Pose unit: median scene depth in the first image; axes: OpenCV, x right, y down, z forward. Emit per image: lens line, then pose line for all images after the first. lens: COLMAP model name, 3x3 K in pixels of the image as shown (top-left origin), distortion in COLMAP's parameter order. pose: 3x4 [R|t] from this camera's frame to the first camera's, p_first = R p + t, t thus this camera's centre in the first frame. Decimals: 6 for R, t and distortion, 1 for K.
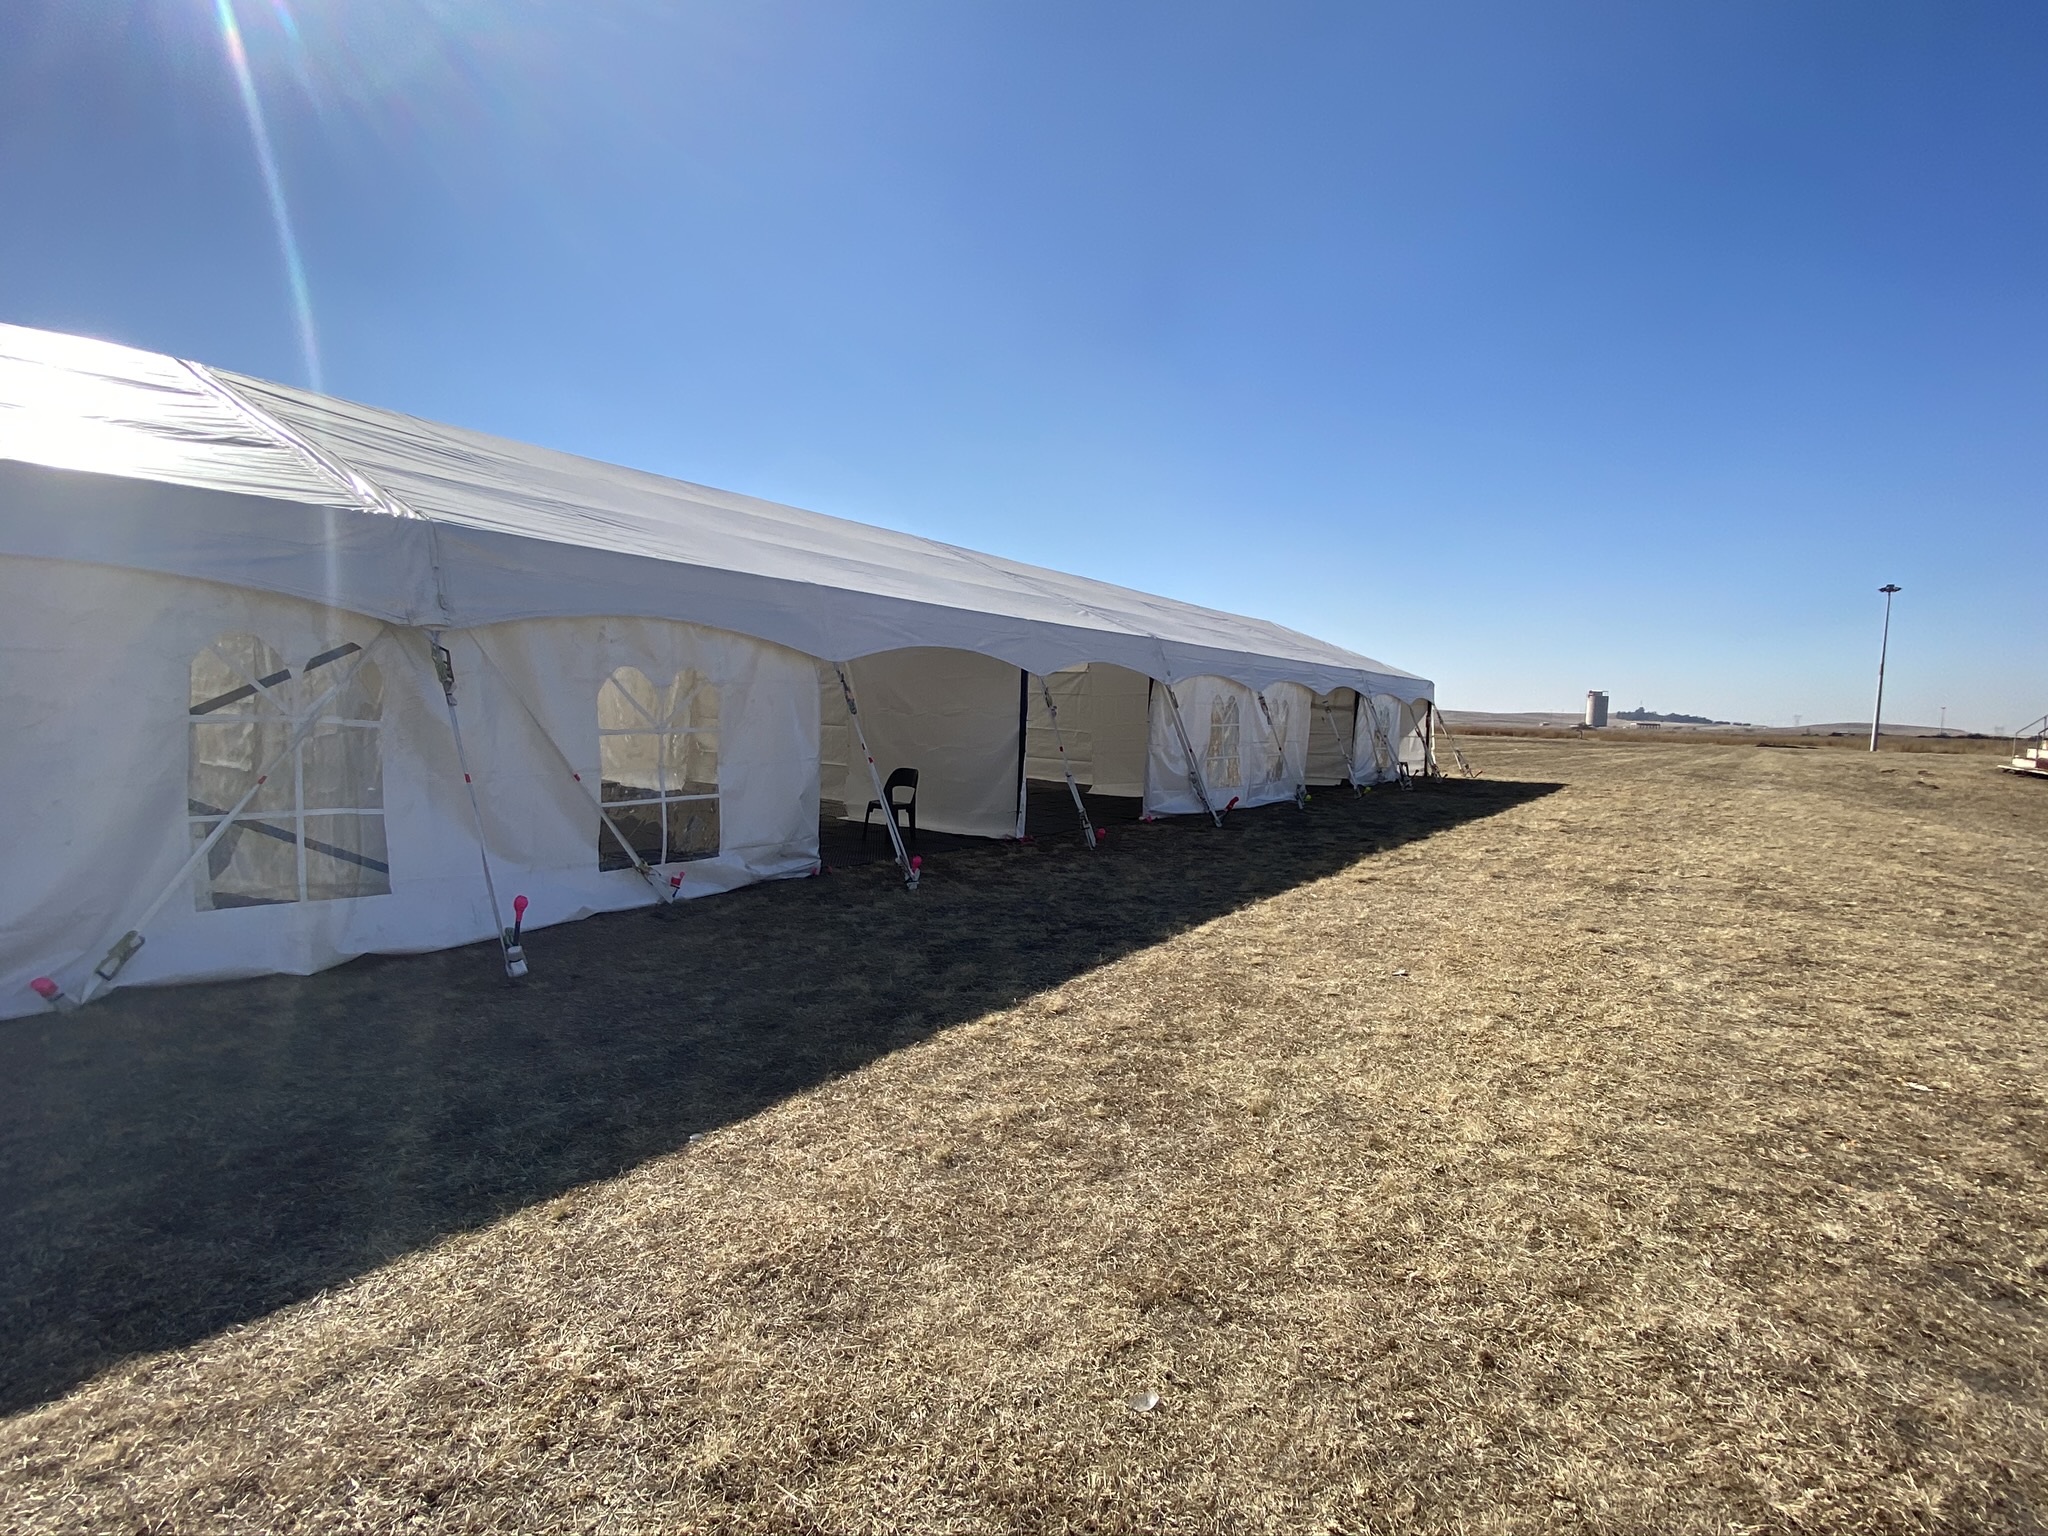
lens RADIAL K [[944.0, 0, 1023.3], [0, 944.0, 788.8], [0, 0, 1]] dist [0.023288, -0.021750]
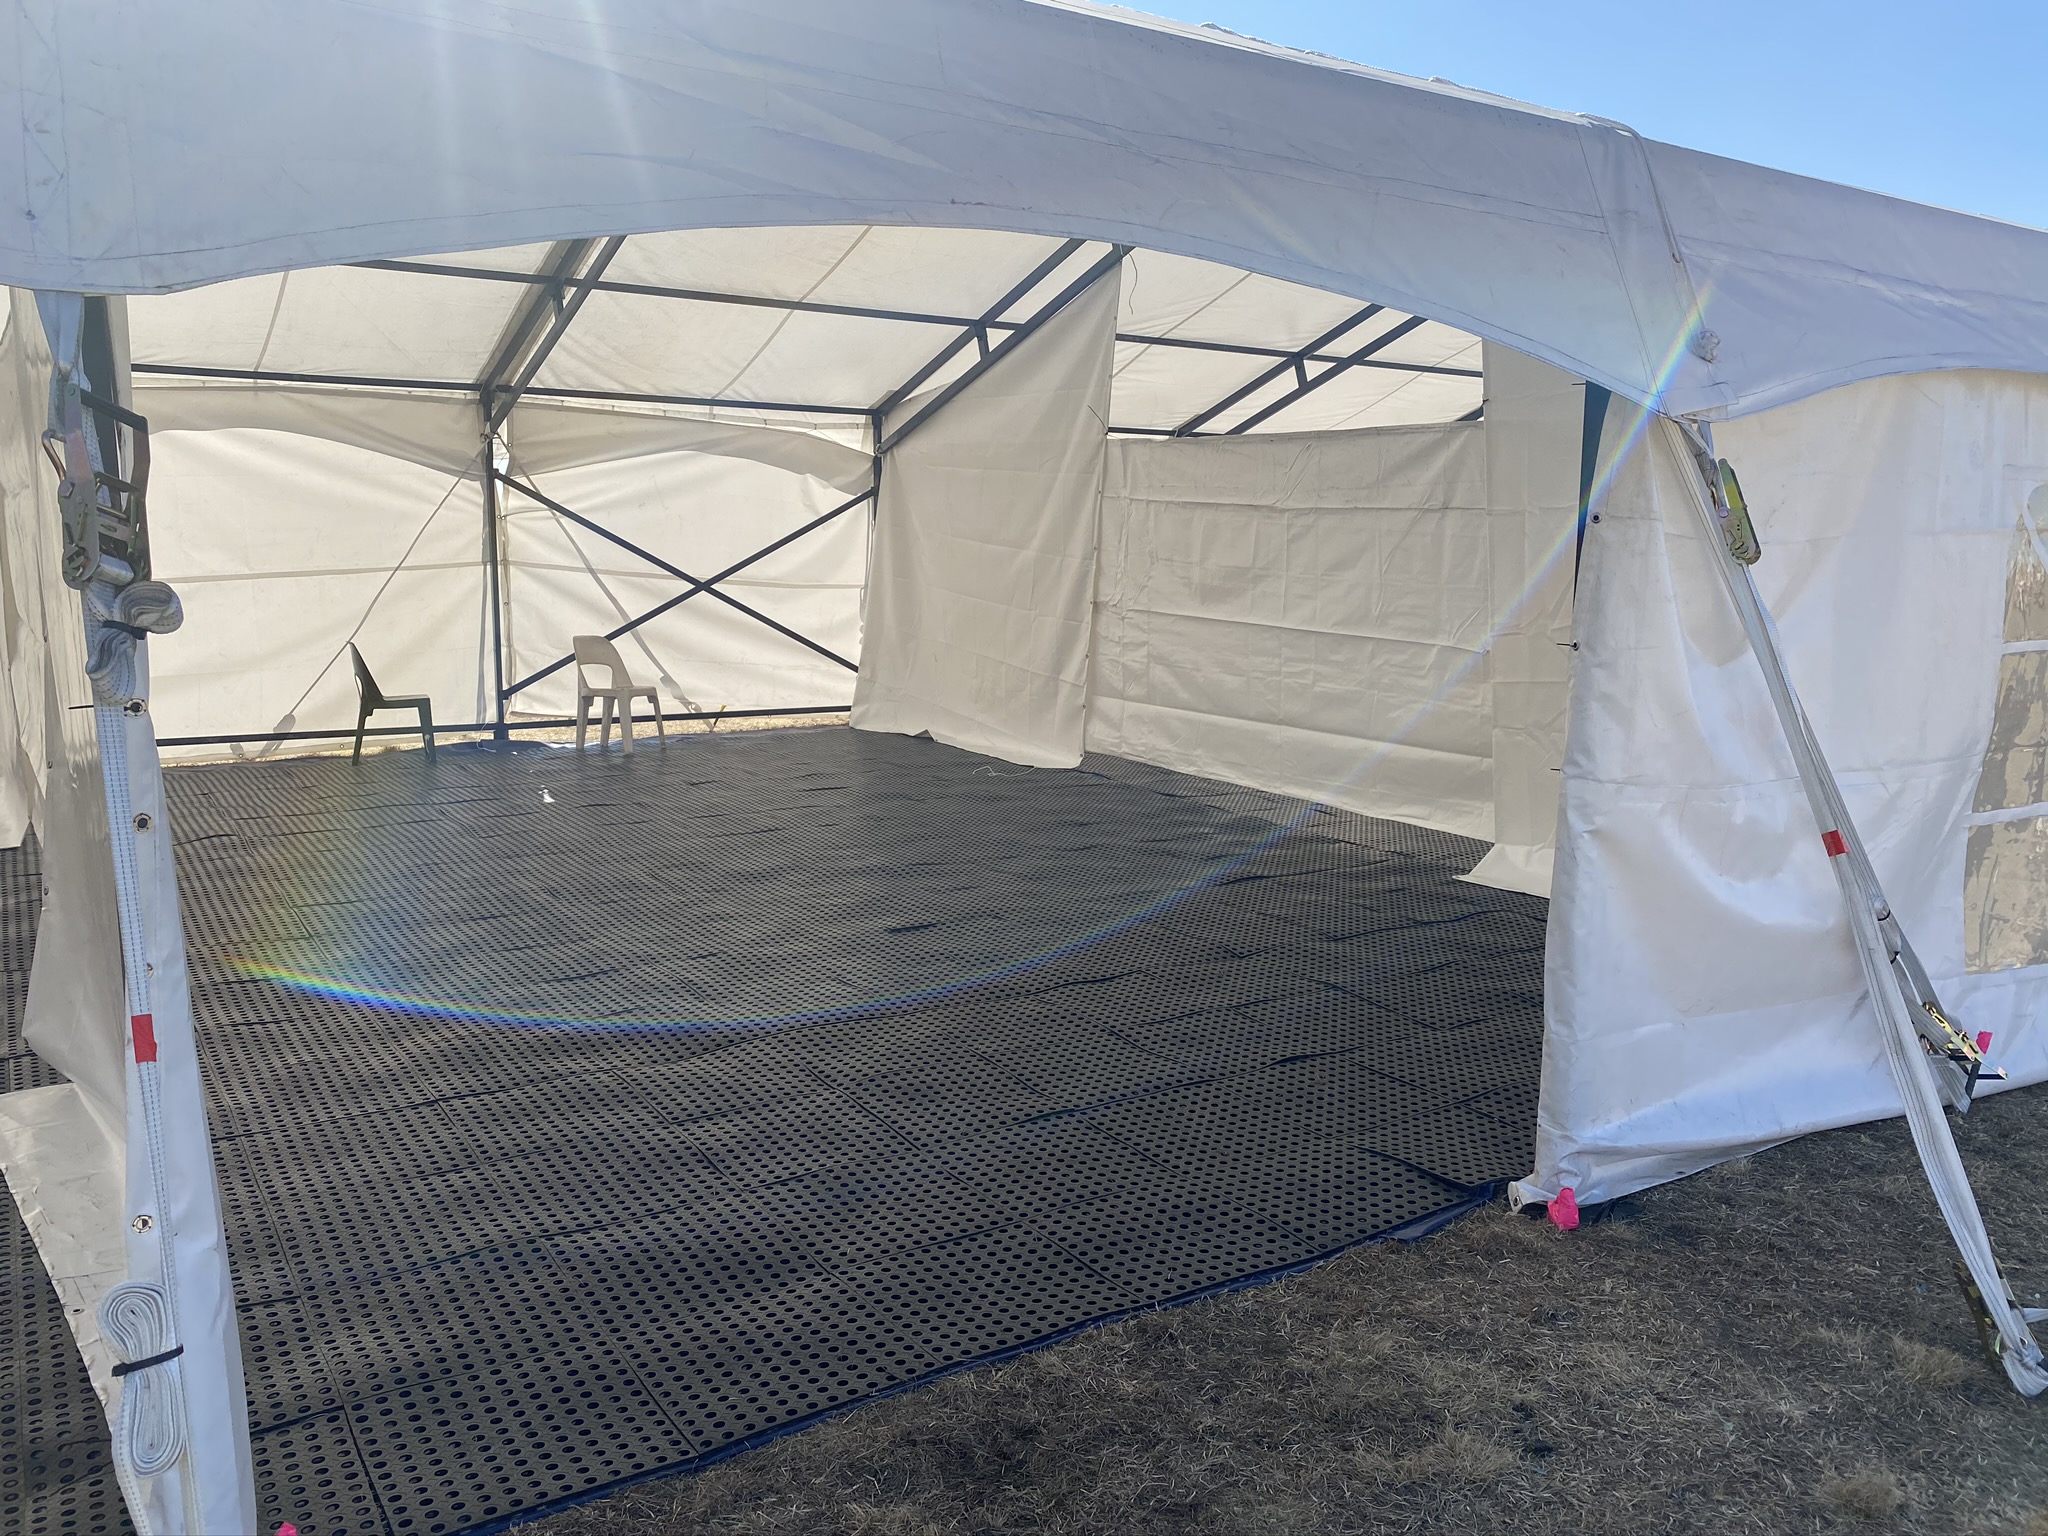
lens RADIAL K [[1575.8, 0, 1024.0], [0, 1575.8, 768.0], [0, 0, 1]] dist [0.104128, -0.301097]
pose [[0.936324, 0.033062, -0.349578, 0.134635], [-0.015389, 0.998465, 0.053213, -0.060212], [0.350801, -0.044445, 0.935395, 0.671618]]
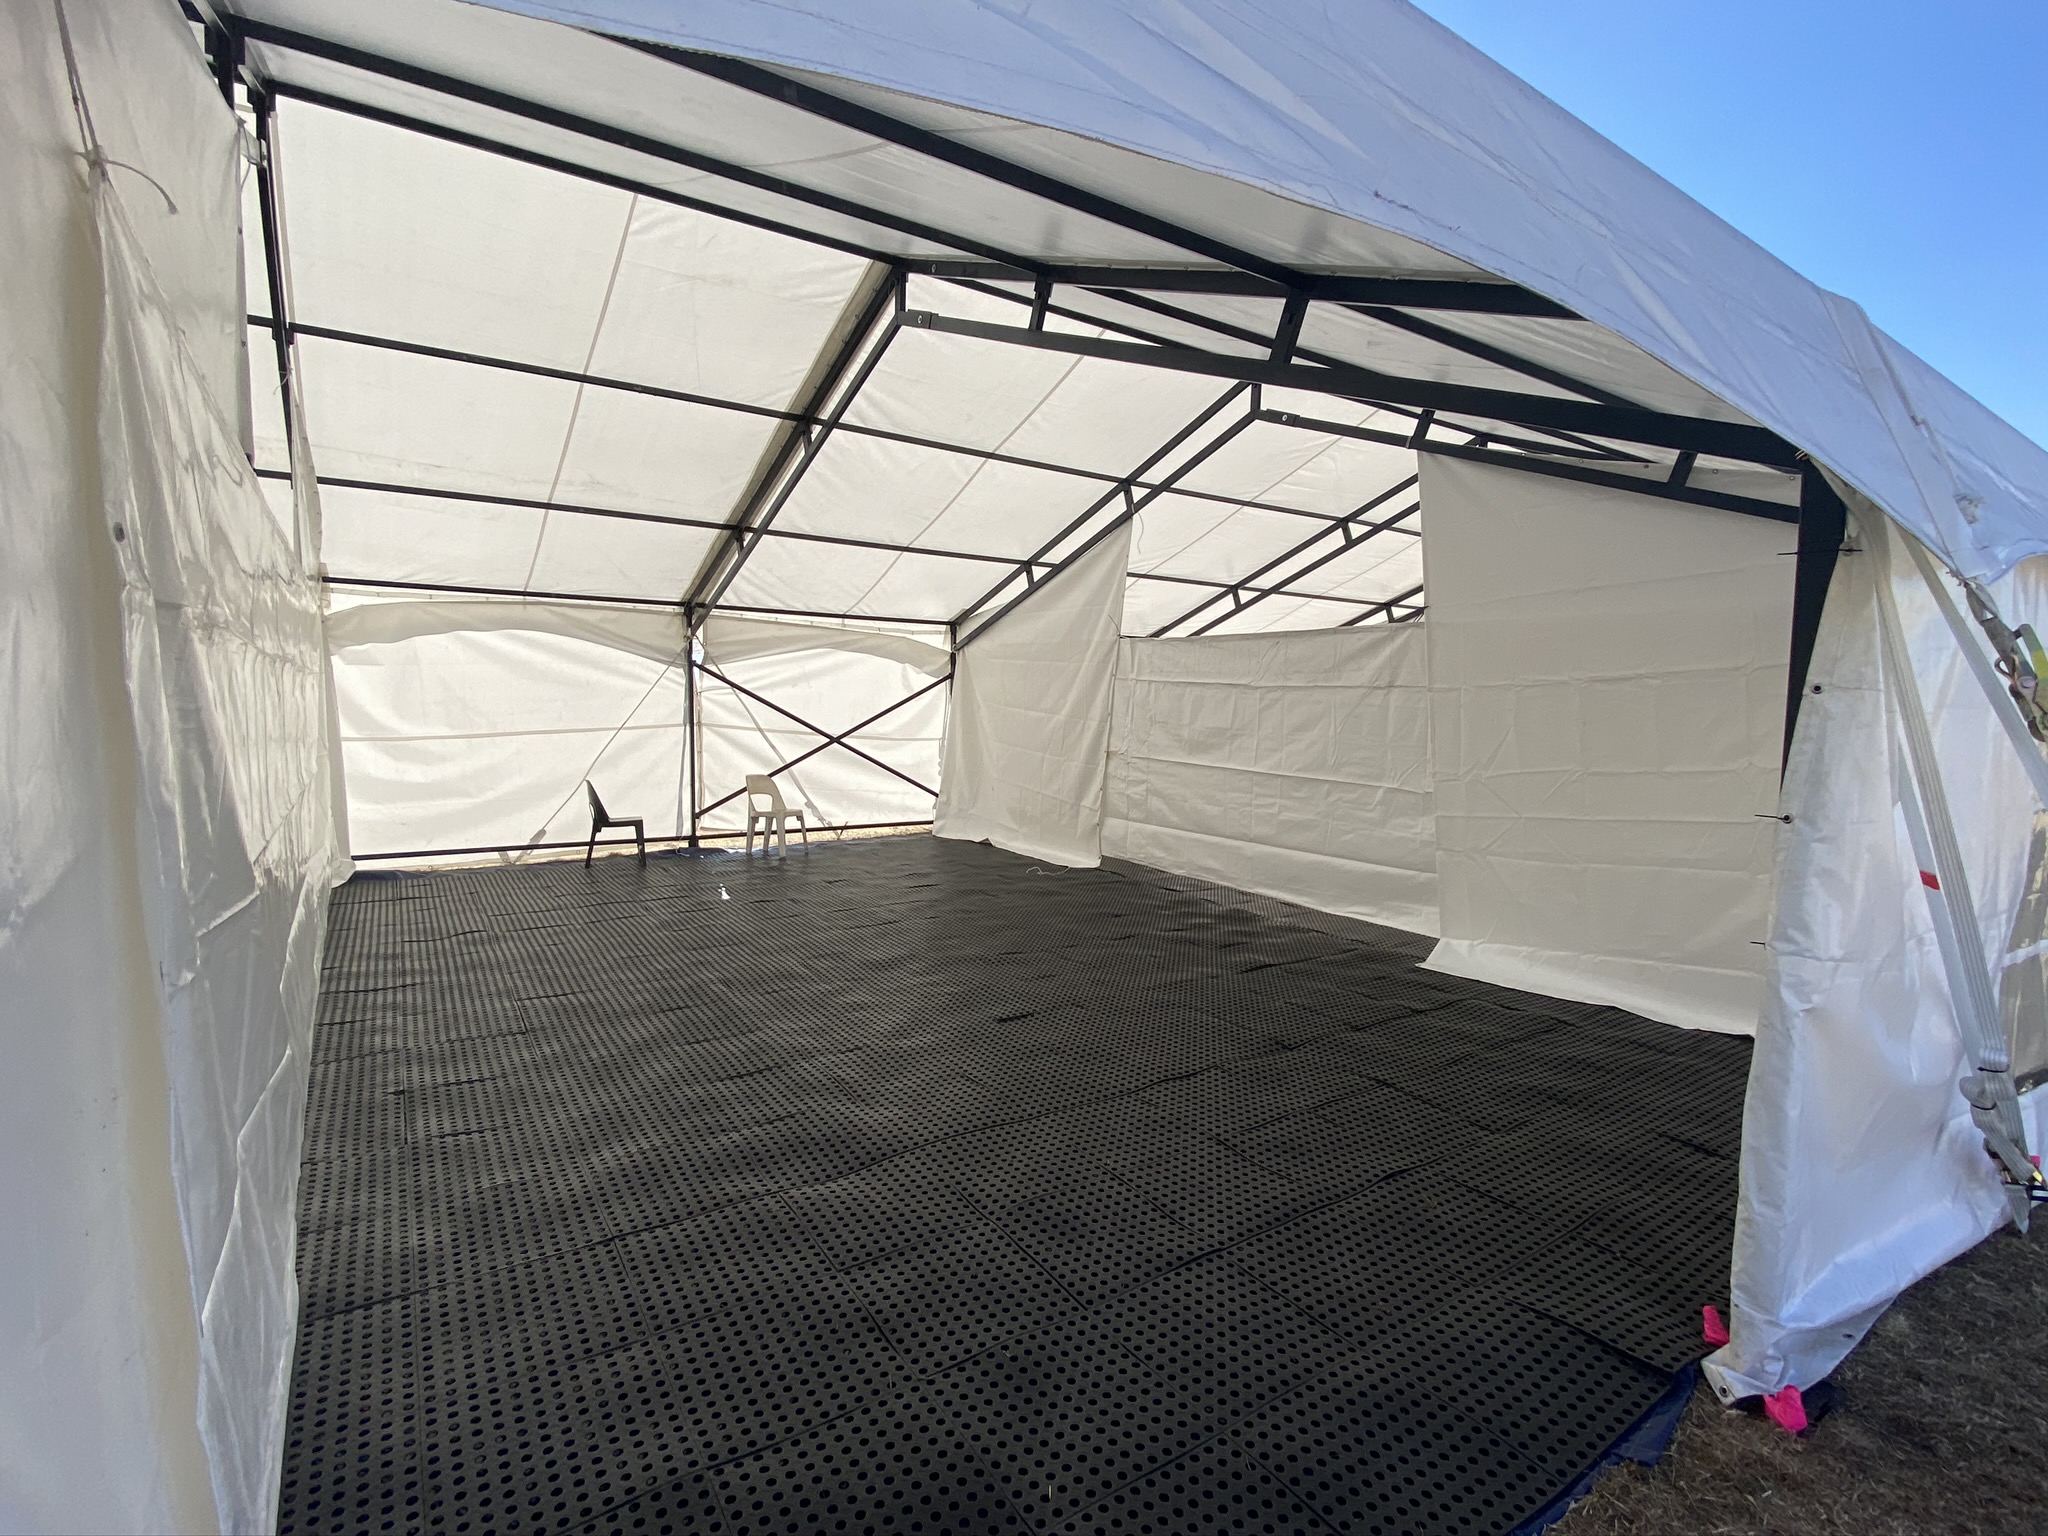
lens RADIAL K [[944.0, 0, 1023.3], [0, 944.0, 788.8], [0, 0, 1]] dist [0.023288, -0.021750]
pose [[0.940464, 0.013657, -0.339618, 0.060680], [-0.016563, 0.999847, -0.005660, -0.070109], [0.339489, 0.010948, 0.940546, 0.768986]]
